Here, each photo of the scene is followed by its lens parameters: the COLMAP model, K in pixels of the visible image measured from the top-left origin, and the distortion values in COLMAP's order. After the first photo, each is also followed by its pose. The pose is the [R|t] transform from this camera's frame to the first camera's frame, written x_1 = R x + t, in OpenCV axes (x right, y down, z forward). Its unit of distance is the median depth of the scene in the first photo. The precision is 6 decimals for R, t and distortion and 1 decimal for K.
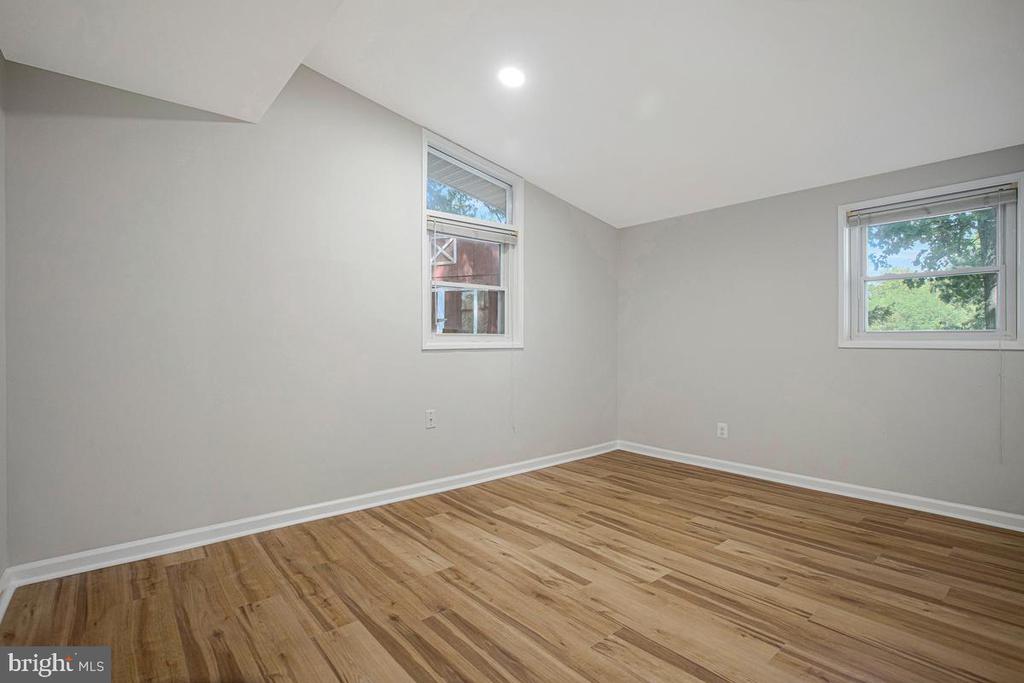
lens RADIAL K [[490.6, 0, 515.1], [0, 490.6, 341.2], [0, 0, 1]] dist [-0.002335, 0.000107]
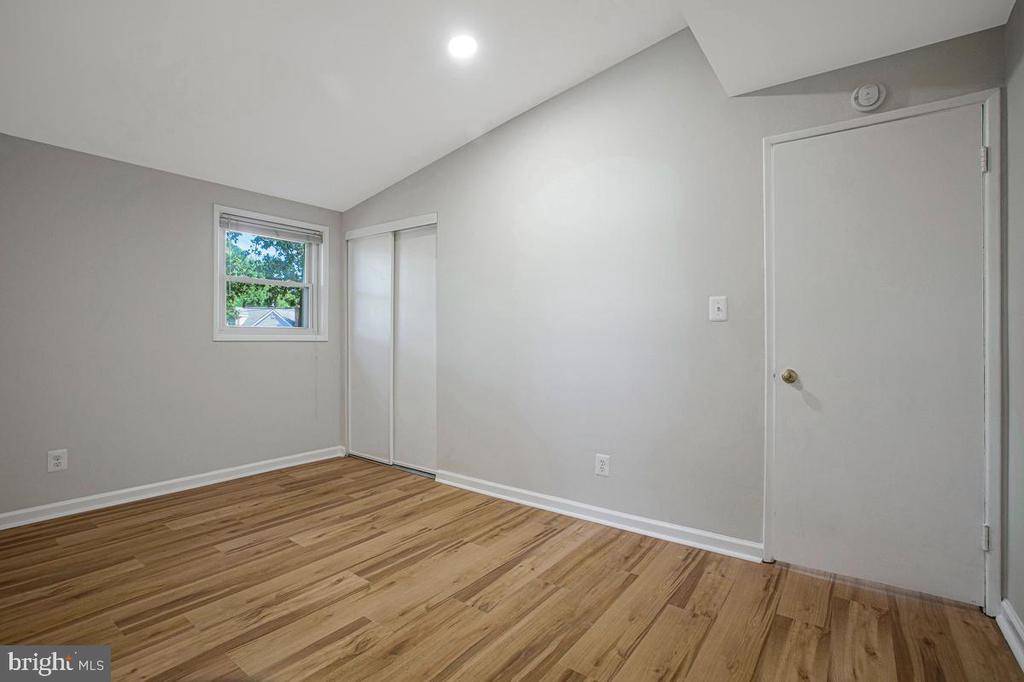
lens RADIAL K [[490.6, 0, 515.1], [0, 490.6, 340.7], [0, 0, 1]] dist [-0.002335, 0.000107]
pose [[-0.238425, -0.003246, 0.971156, -0.652998], [-0.011707, 0.999931, 0.000469, 0.006330], [-0.971090, -0.011257, -0.238446, 0.846847]]
